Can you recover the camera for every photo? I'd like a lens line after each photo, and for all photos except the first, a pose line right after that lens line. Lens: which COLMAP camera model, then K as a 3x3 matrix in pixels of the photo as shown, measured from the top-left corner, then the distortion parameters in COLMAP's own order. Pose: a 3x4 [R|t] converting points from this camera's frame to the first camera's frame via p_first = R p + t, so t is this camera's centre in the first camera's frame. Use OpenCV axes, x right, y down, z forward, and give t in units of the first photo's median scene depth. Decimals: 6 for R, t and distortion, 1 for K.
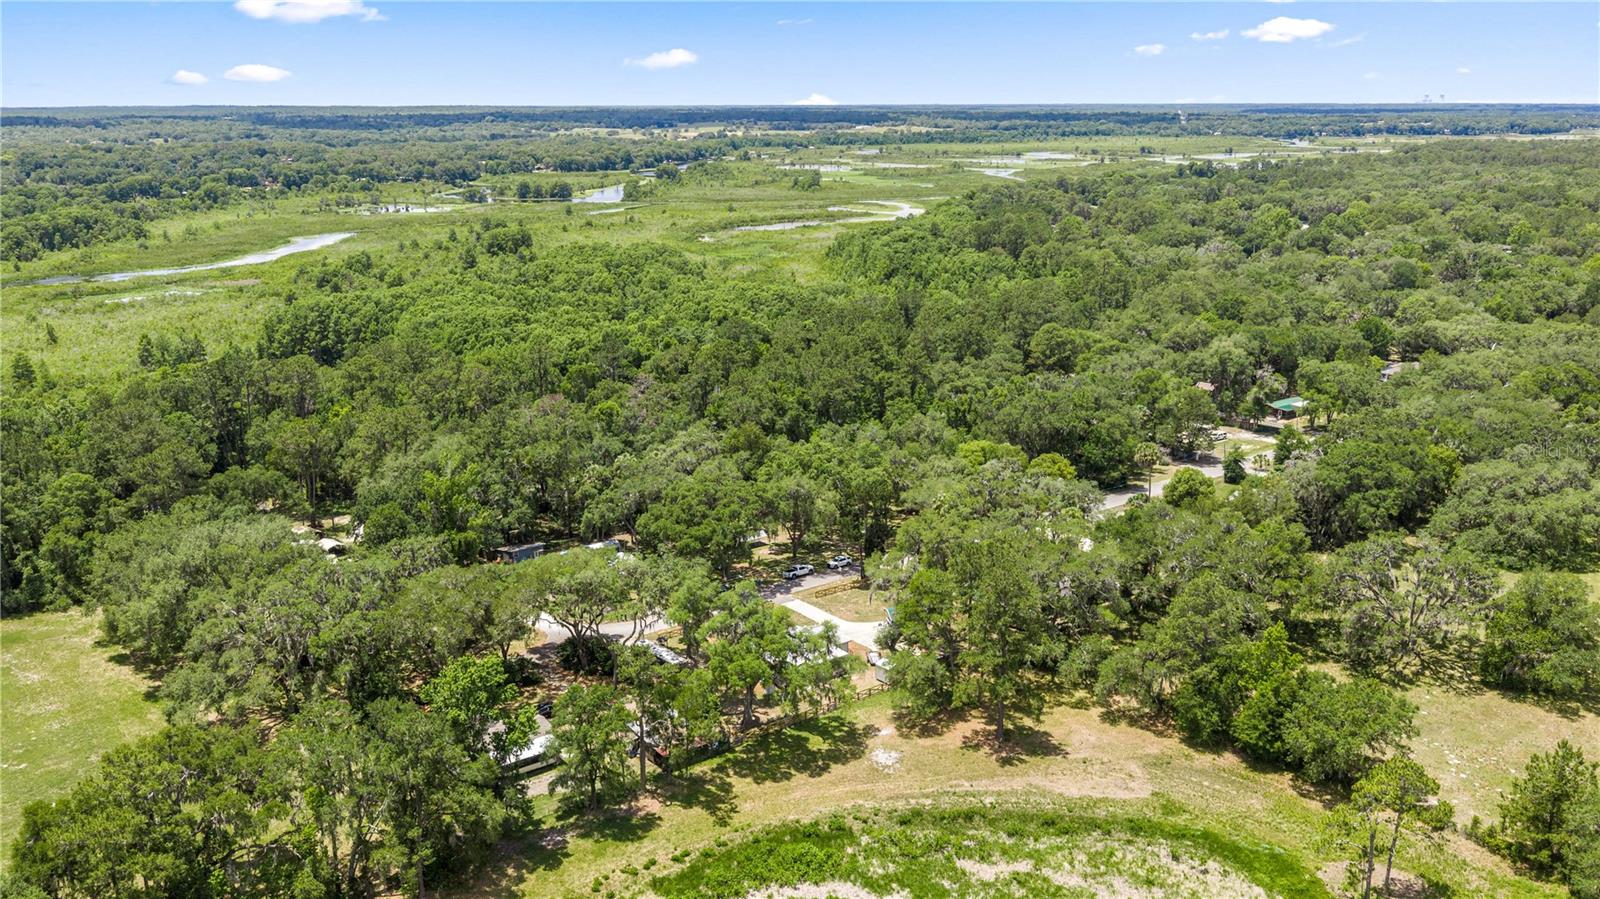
lens RADIAL K [[1316.1, 0, 800.0], [0, 1316.1, 449.5], [0, 0, 1]] dist [0.024468, -0.056621]
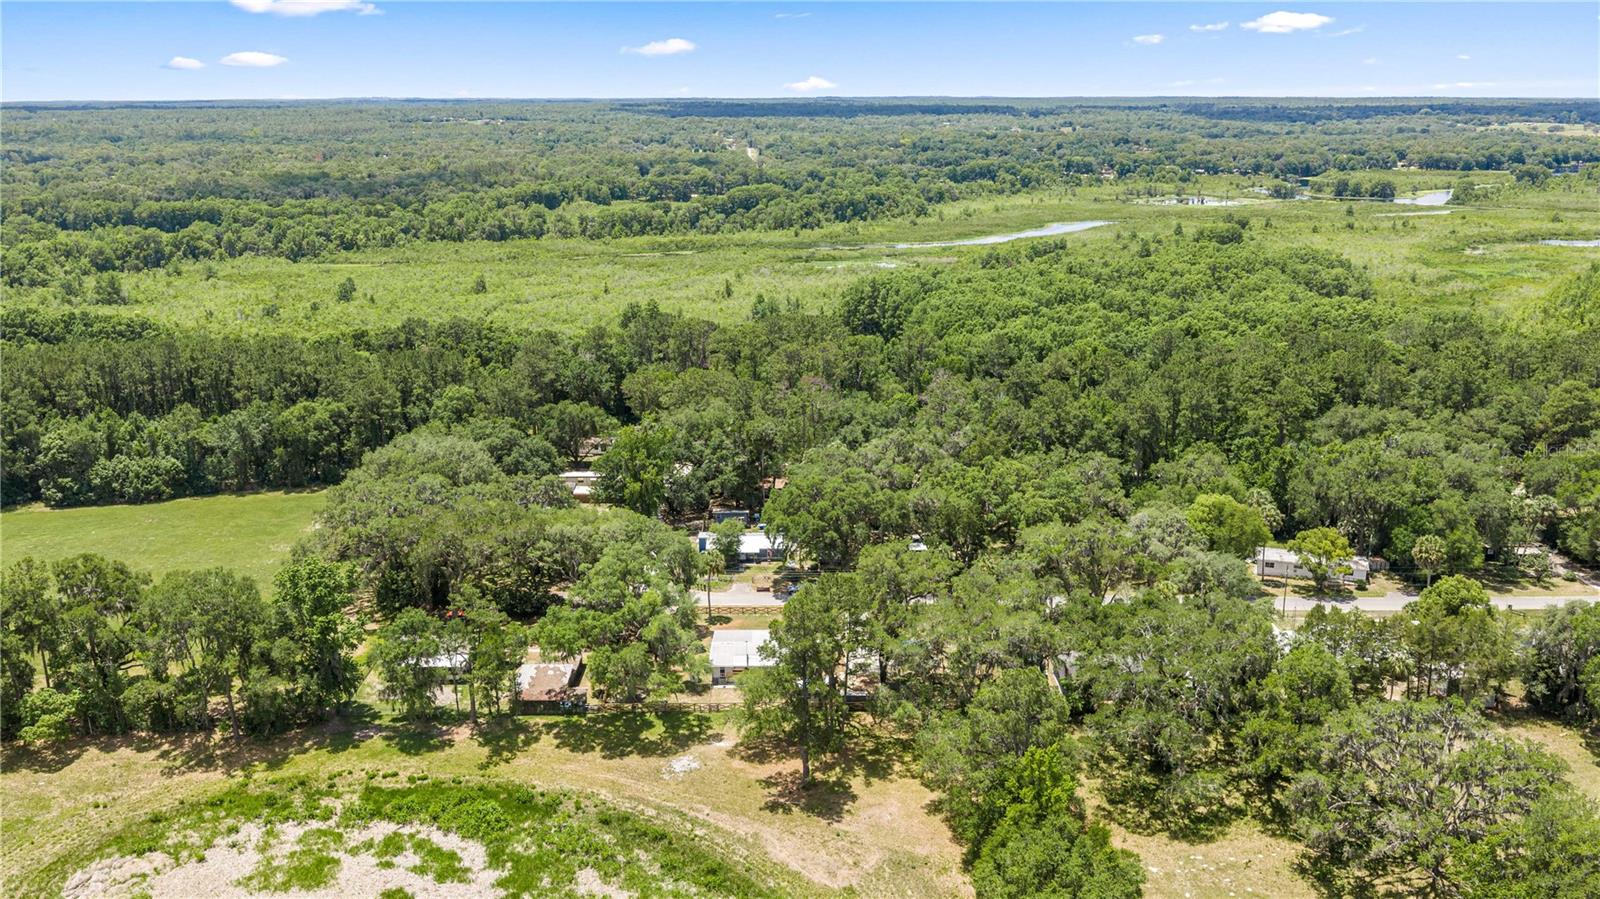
lens RADIAL K [[1294.1, 0, 806.1], [0, 1294.1, 505.9], [0, 0, 1]] dist [0.065723, -0.001981]
pose [[0.796766, 0.189152, -0.573921, 0.547881], [-0.161522, 0.981855, 0.099358, -0.057224], [0.582301, 0.013536, 0.812860, 0.212553]]
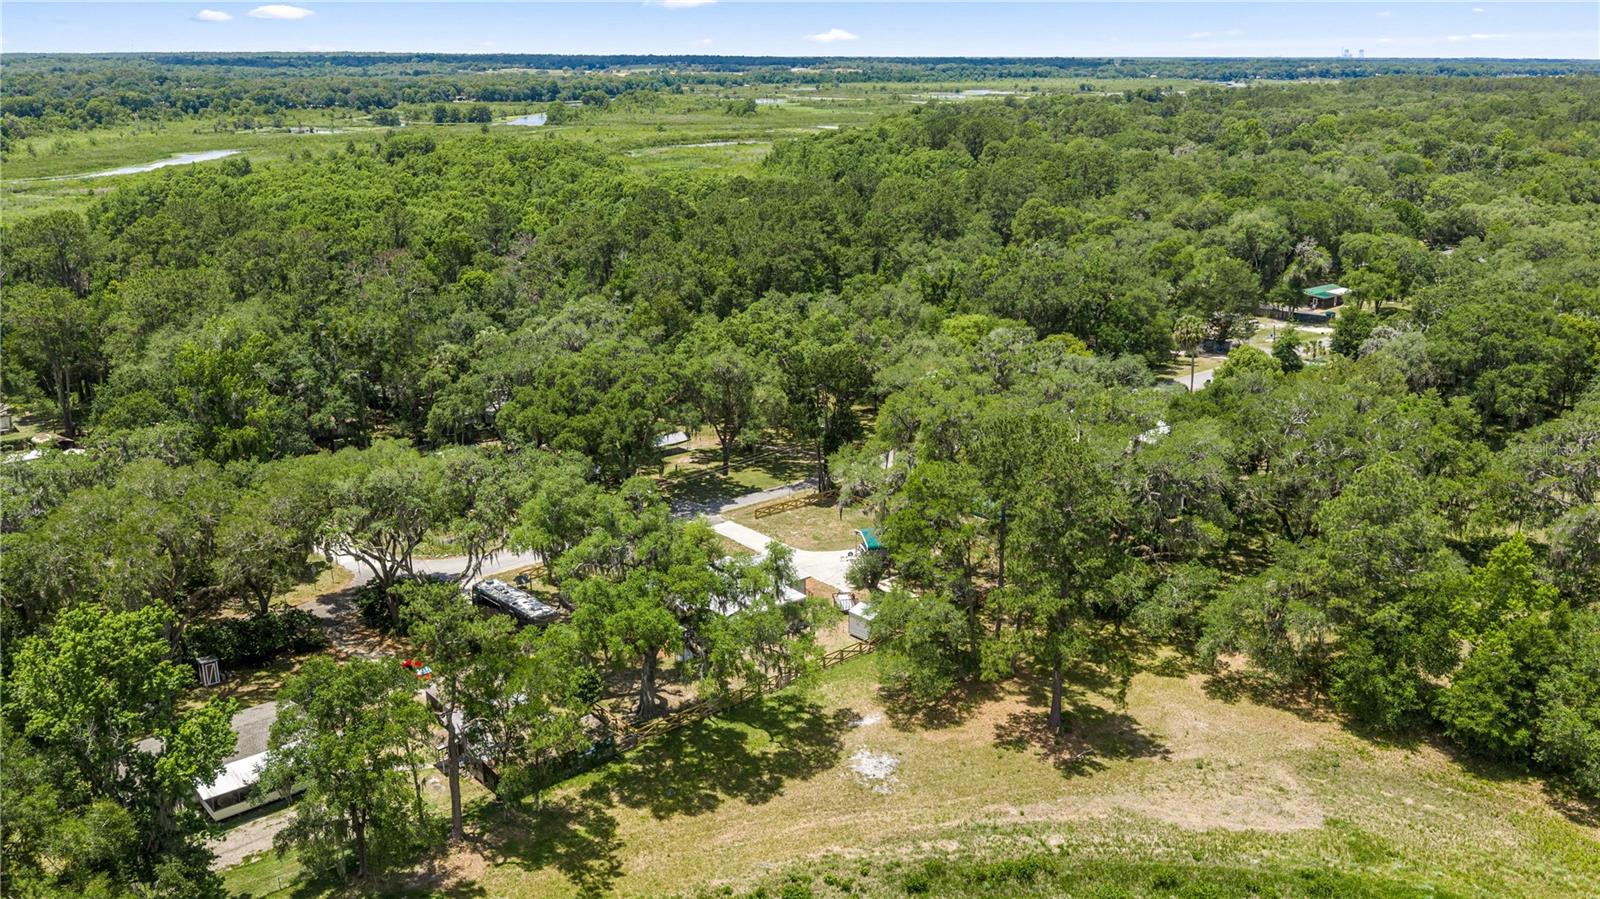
lens RADIAL K [[1316.1, 0, 800.0], [0, 1316.1, 449.5], [0, 0, 1]] dist [0.024468, -0.056621]
pose [[0.998862, -0.009229, 0.046795, 0.003487], [0.007361, 0.999175, 0.039939, 0.053435], [-0.047125, -0.039549, 0.998106, 0.334081]]
